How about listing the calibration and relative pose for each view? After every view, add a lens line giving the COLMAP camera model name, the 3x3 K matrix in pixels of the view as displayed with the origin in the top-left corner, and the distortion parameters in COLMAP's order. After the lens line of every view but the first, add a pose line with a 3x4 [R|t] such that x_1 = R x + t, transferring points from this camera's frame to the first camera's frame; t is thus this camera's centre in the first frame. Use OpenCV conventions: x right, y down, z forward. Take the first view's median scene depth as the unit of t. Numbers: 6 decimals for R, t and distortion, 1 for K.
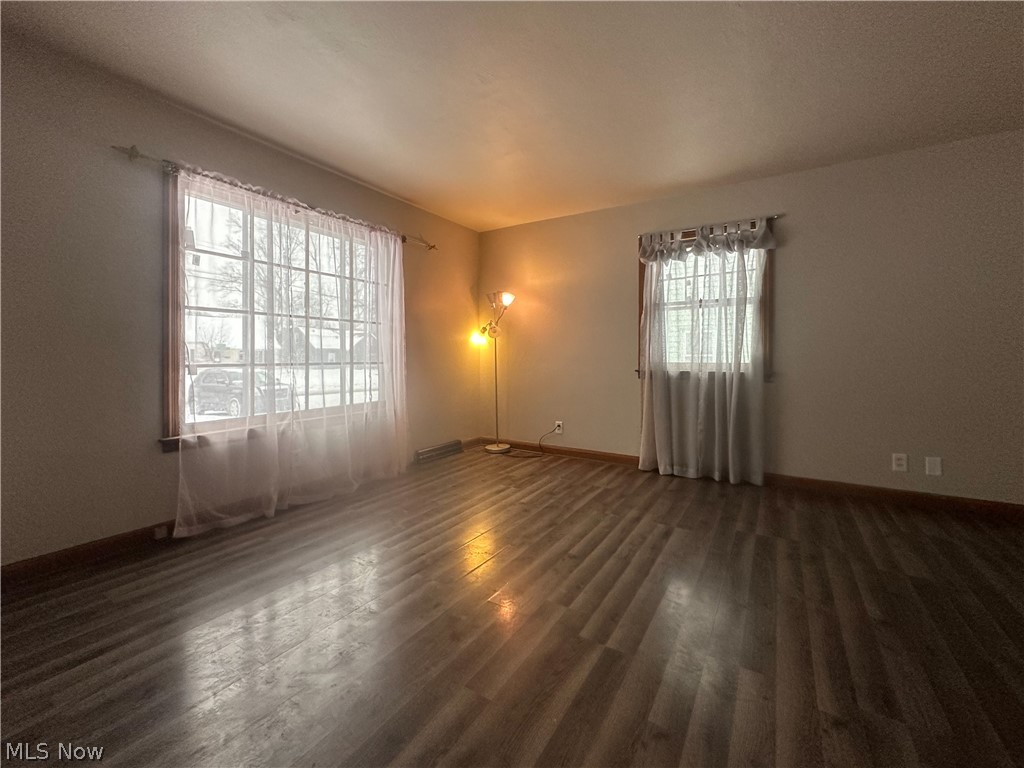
lens RADIAL K [[453.7, 0, 453.7], [0, 453.7, 360.6], [0, 0, 1]] dist [-0.000760, -0.000348]
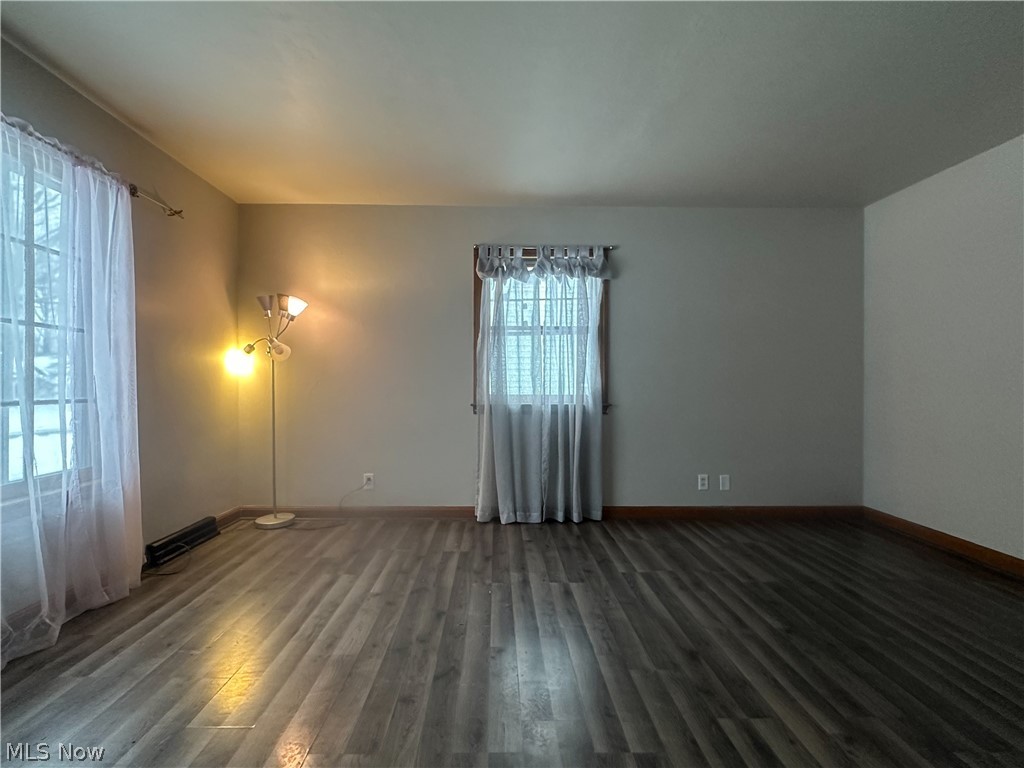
lens RADIAL K [[558.5, 0, 512.0], [0, 558.5, 384.0], [0, 0, 1]] dist [-0.003671, -0.000874]
pose [[0.794570, 0.001624, 0.607171, -0.185235], [0.005931, 0.999928, -0.010435, -0.005504], [-0.607144, 0.011892, 0.794503, 0.145511]]
